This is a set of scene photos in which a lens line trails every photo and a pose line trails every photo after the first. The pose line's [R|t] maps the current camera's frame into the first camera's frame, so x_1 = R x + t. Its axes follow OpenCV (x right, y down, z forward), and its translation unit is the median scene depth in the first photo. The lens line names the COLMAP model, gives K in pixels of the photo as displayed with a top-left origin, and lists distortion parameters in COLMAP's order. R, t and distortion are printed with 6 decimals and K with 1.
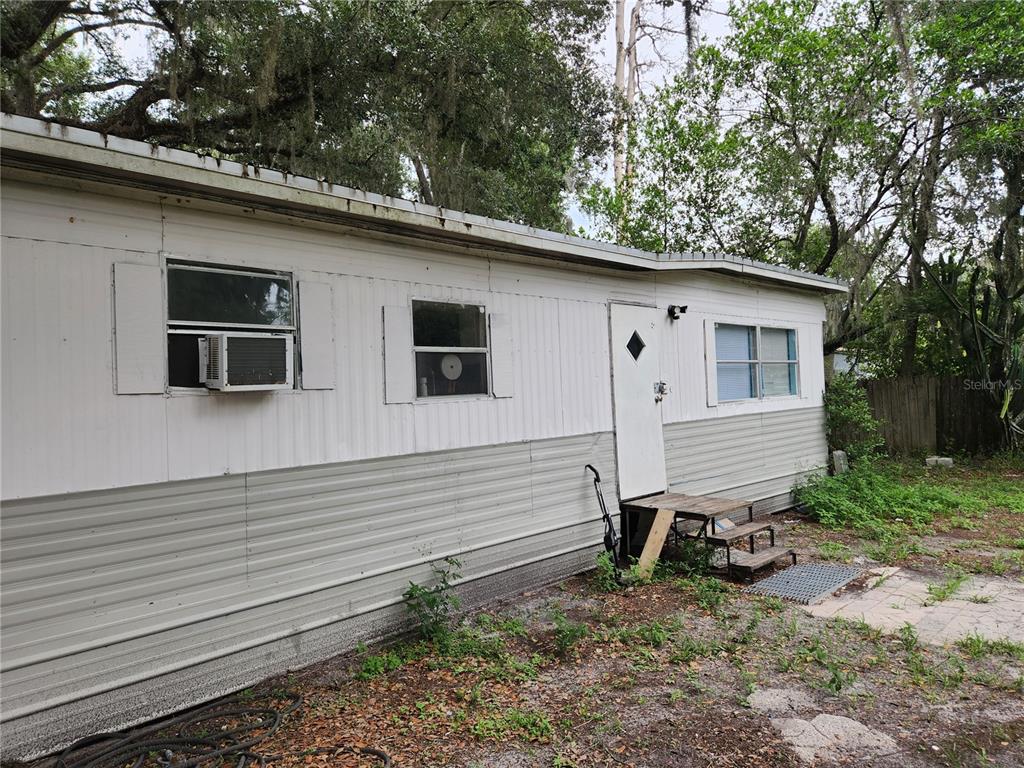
lens RADIAL K [[690.1, 0, 512.0], [0, 690.1, 384.0], [0, 0, 1]] dist [0.063685, -0.066396]
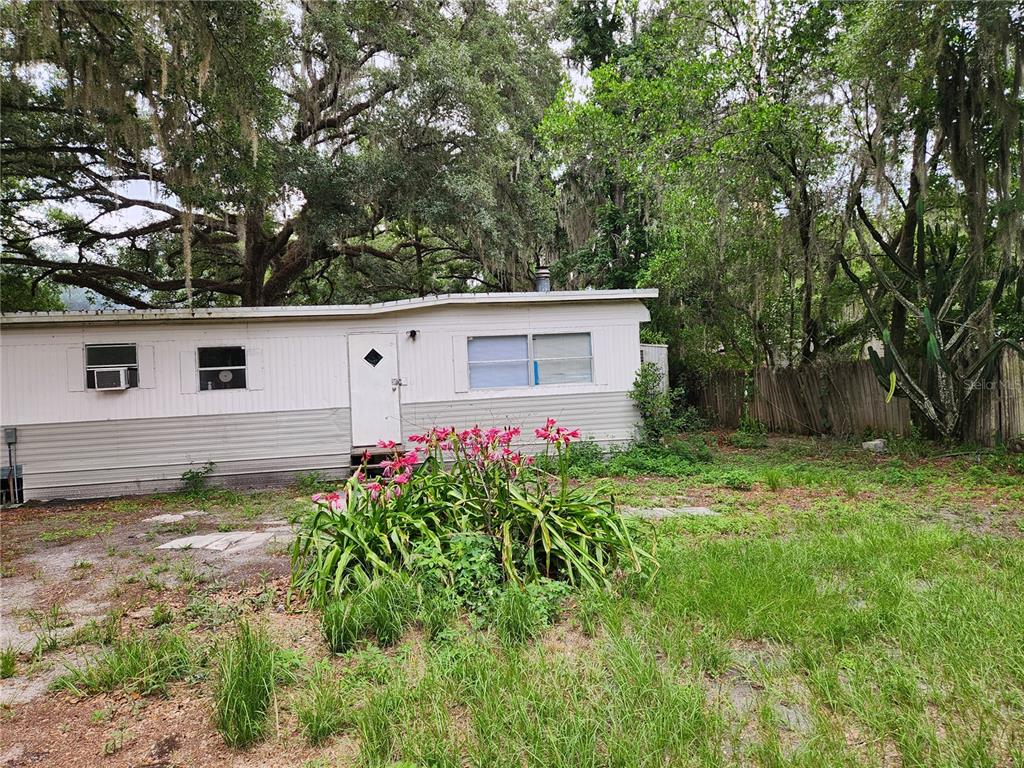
lens RADIAL K [[705.2, 0, 509.6], [0, 705.2, 393.2], [0, 0, 1]] dist [0.067384, -0.080358]
pose [[0.816738, 0.015443, -0.576803, 1.692400], [0.020487, 0.998235, 0.055734, -0.067801], [0.576645, -0.057337, 0.814980, -0.261871]]
